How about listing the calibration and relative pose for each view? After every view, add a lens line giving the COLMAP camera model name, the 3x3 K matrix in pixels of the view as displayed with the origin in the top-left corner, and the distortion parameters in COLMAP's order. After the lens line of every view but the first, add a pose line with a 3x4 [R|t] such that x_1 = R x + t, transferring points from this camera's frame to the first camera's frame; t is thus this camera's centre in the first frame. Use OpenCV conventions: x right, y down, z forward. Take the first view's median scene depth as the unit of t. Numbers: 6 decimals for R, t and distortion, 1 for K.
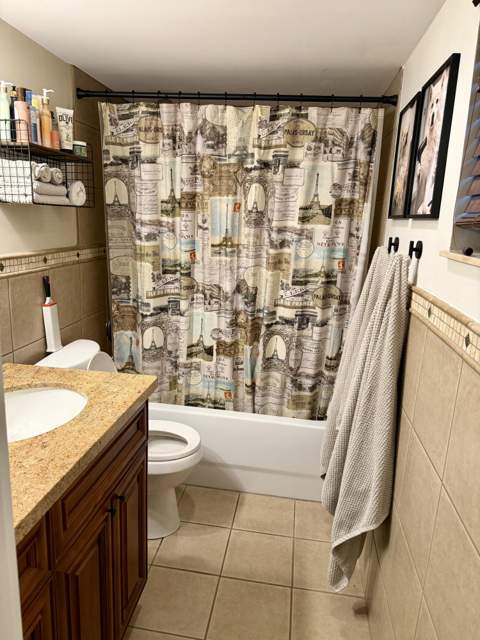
lens RADIAL K [[449.3, 0, 240.0], [0, 449.3, 320.0], [0, 0, 1]] dist [0.053632, -0.001459]
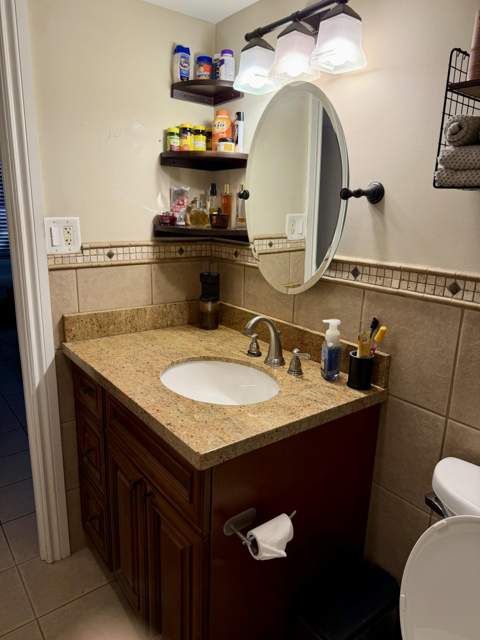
lens RADIAL K [[449.3, 0, 240.0], [0, 449.3, 320.0], [0, 0, 1]] dist [0.053632, -0.001459]
pose [[-0.698770, 0.073612, -0.711548, 0.220971], [-0.242954, 0.911144, 0.332852, -0.289410], [0.672825, 0.405461, -0.618796, 1.612772]]
